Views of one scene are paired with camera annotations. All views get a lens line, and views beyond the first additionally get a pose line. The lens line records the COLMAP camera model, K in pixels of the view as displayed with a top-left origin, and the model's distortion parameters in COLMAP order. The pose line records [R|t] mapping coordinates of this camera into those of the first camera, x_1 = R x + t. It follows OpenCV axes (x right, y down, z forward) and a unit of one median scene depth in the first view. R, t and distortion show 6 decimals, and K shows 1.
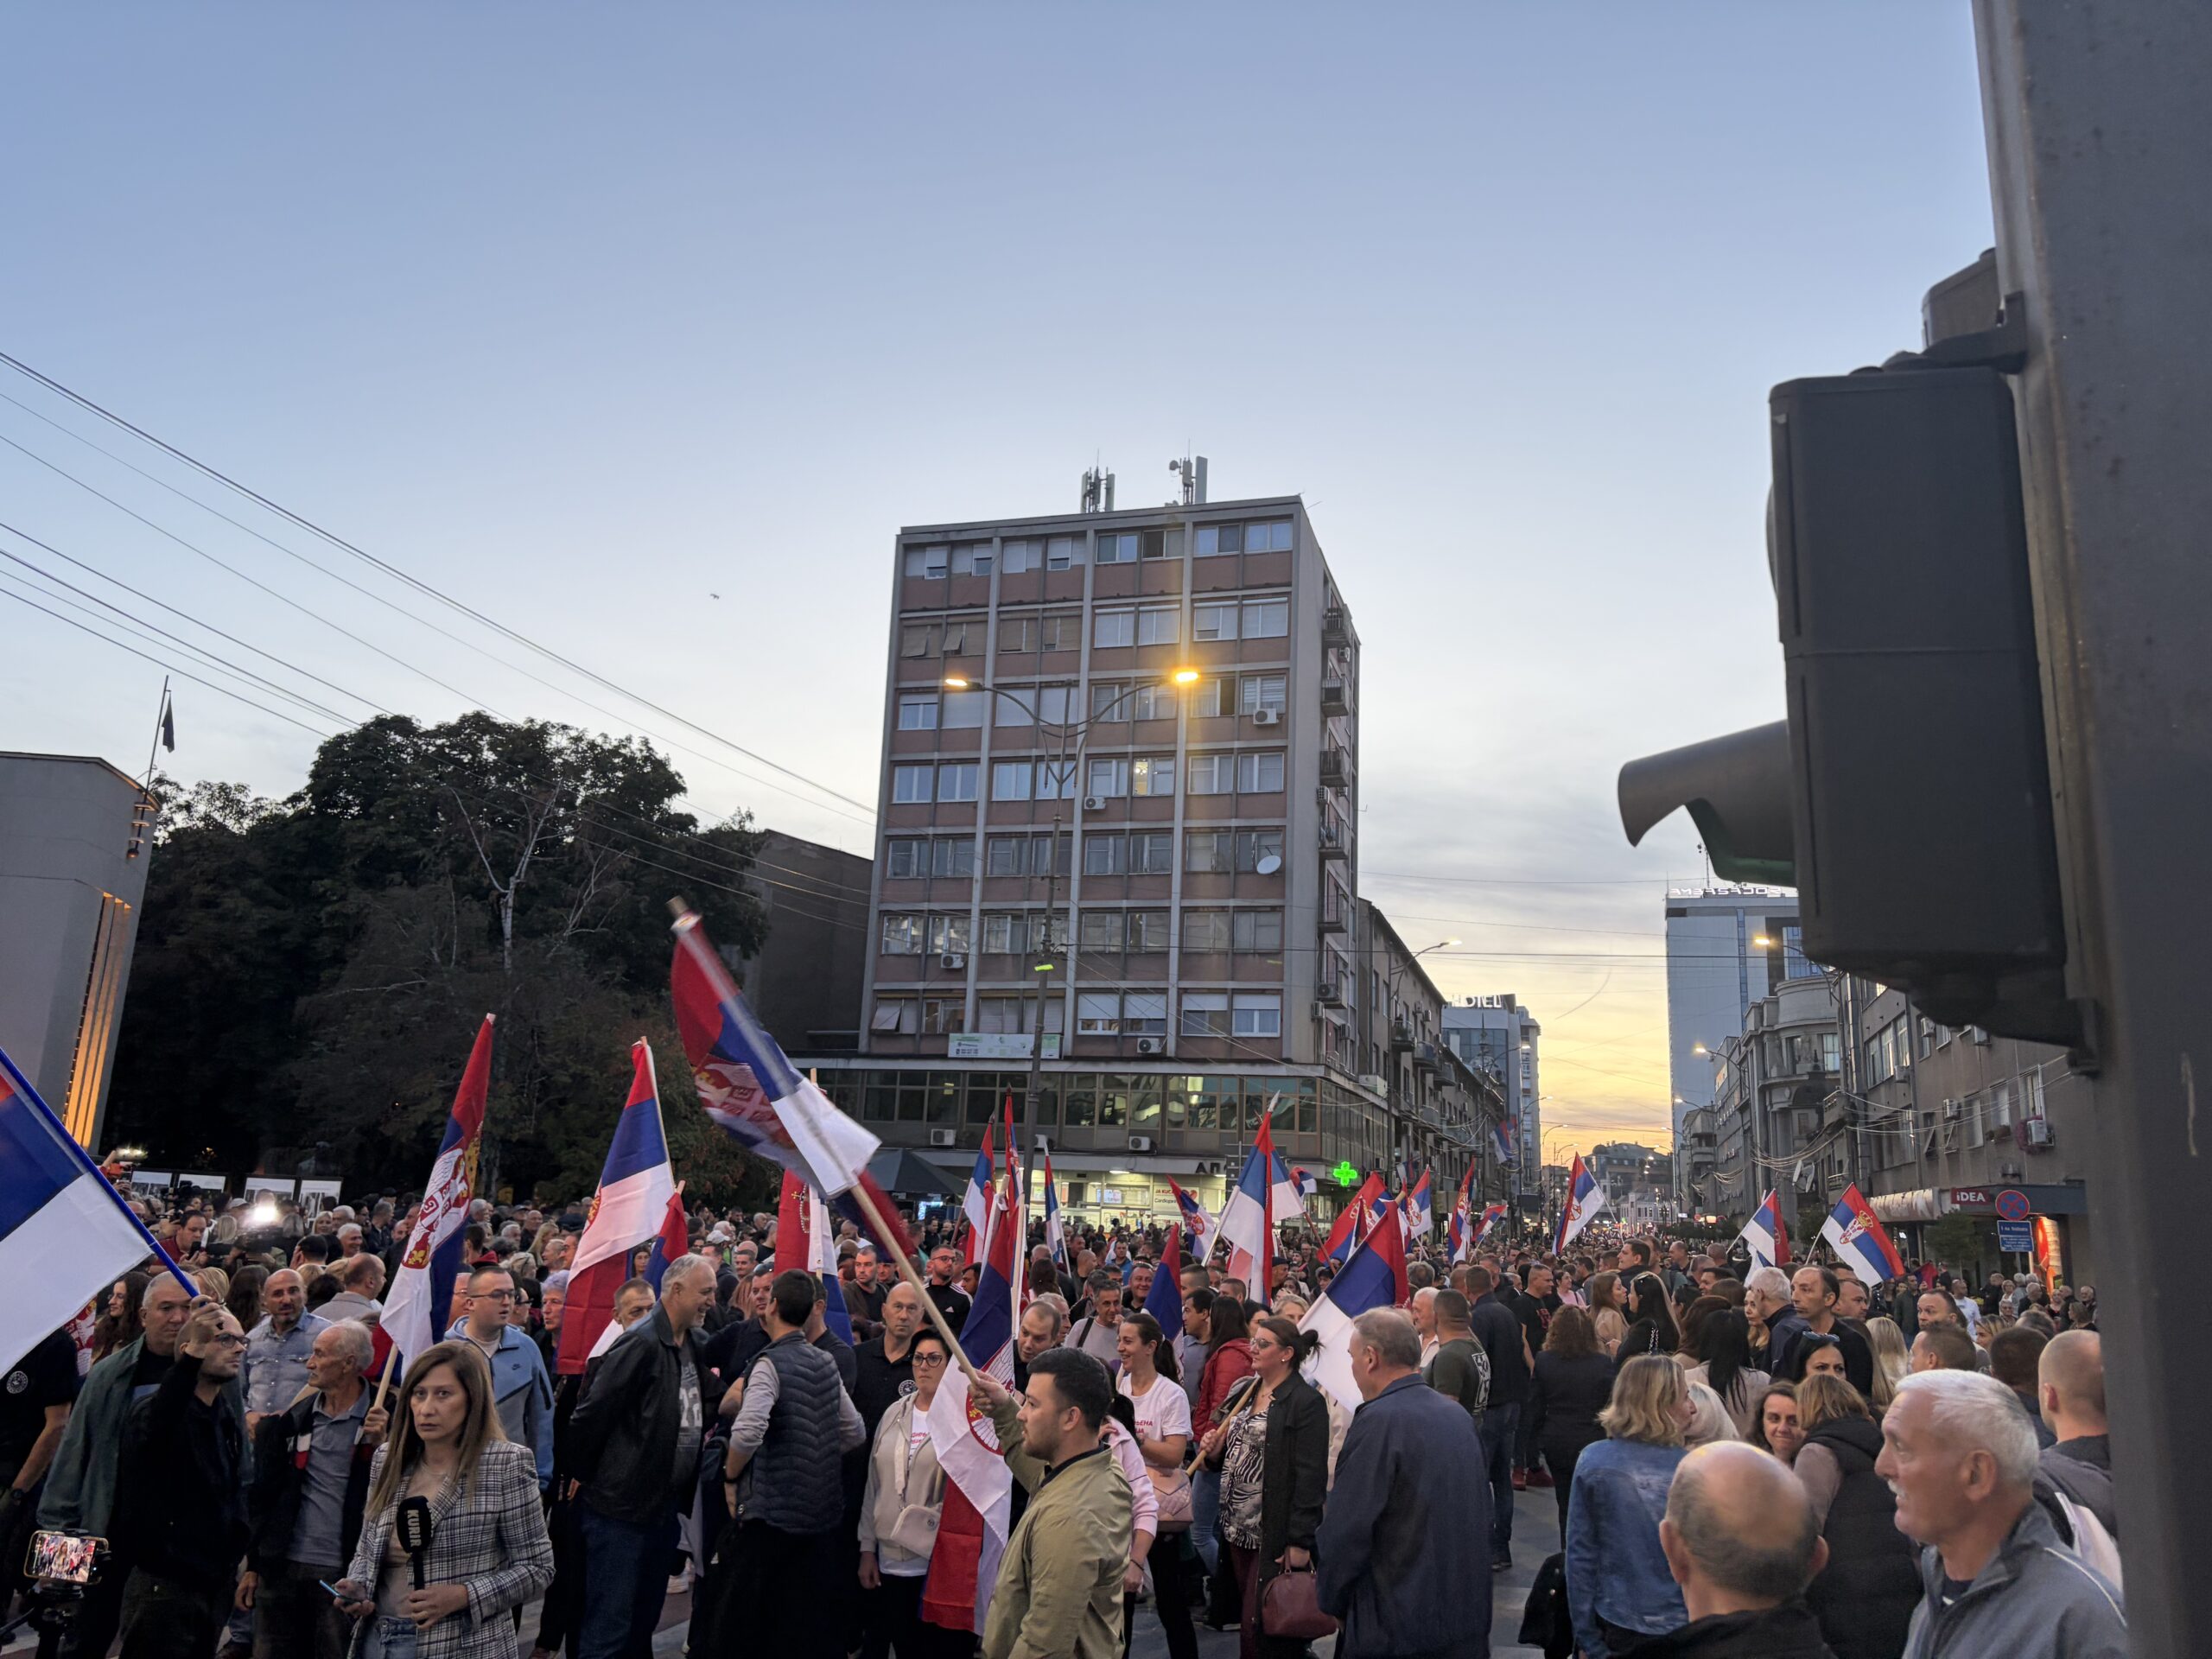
lens RADIAL K [[1645.3, 0, 1100.8], [0, 1645.3, 826.2], [0, 0, 1]] dist [0.068095, -0.100446]
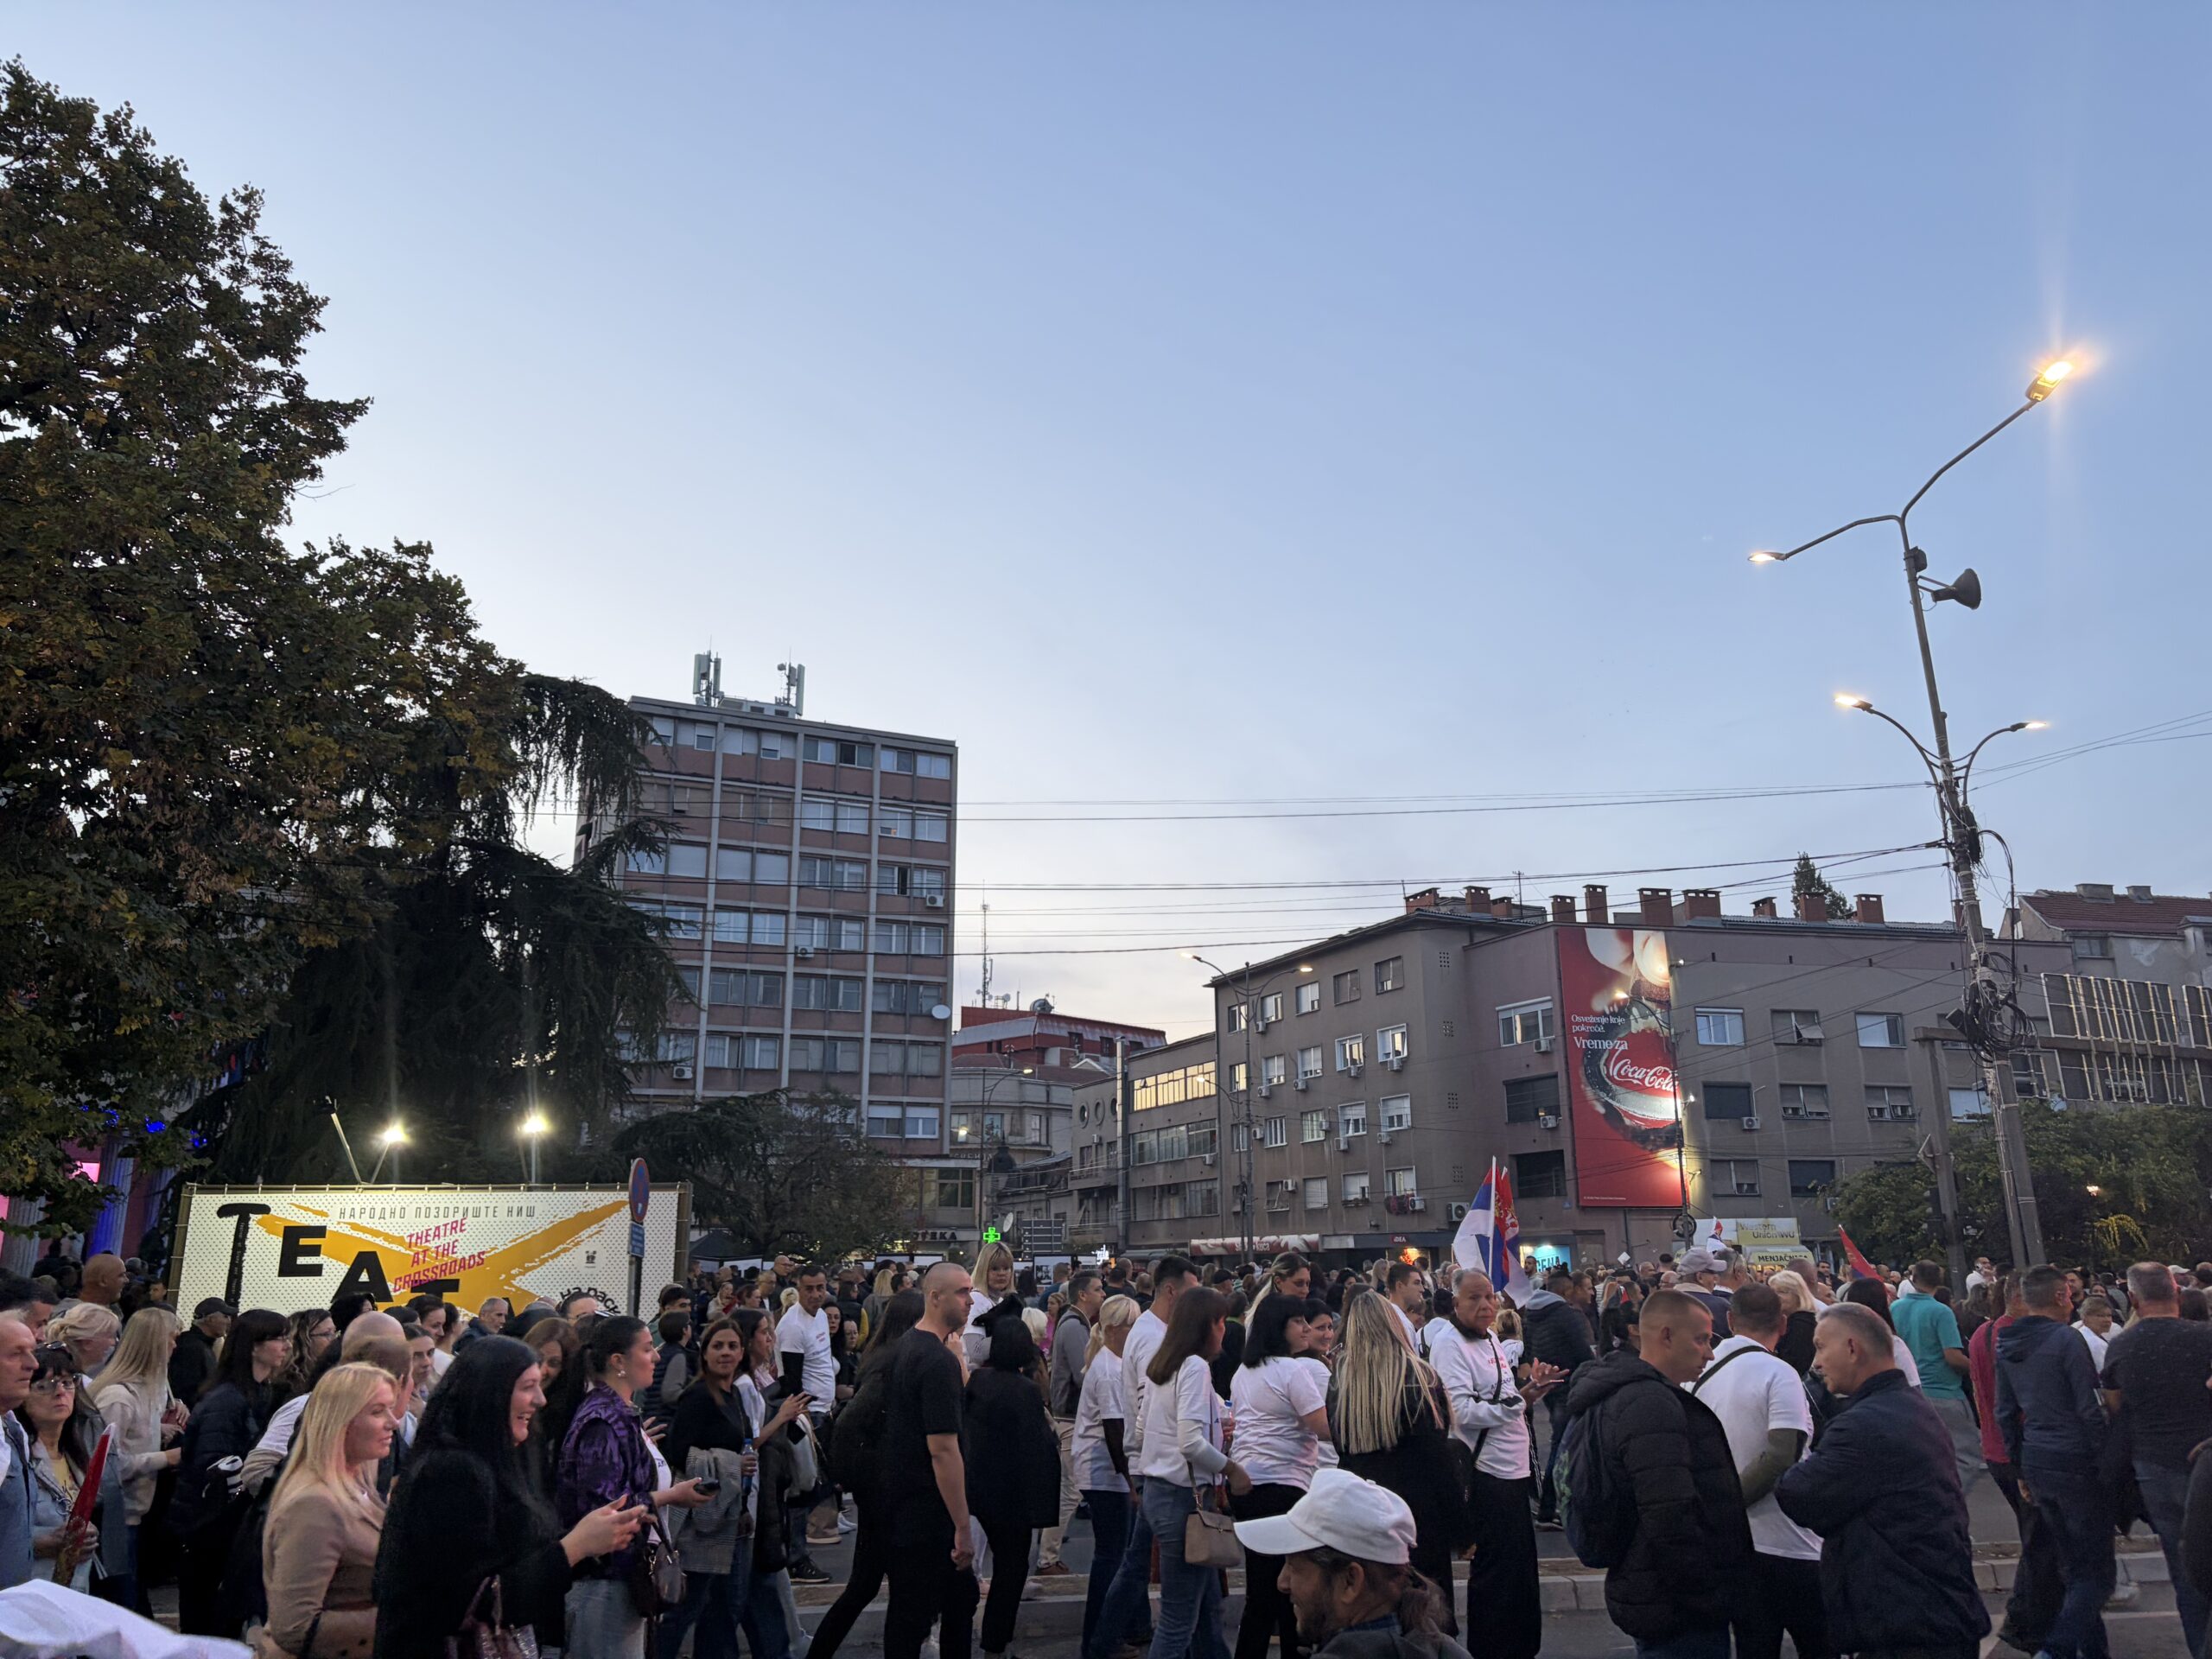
lens RADIAL K [[1645.3, 0, 1100.8], [0, 1645.3, 826.2], [0, 0, 1]] dist [0.068095, -0.100446]
pose [[0.741913, 0.128931, 0.657983, -0.669088], [-0.112005, 0.991380, -0.067968, -0.047949], [-0.661075, -0.023271, 0.749959, -0.108614]]
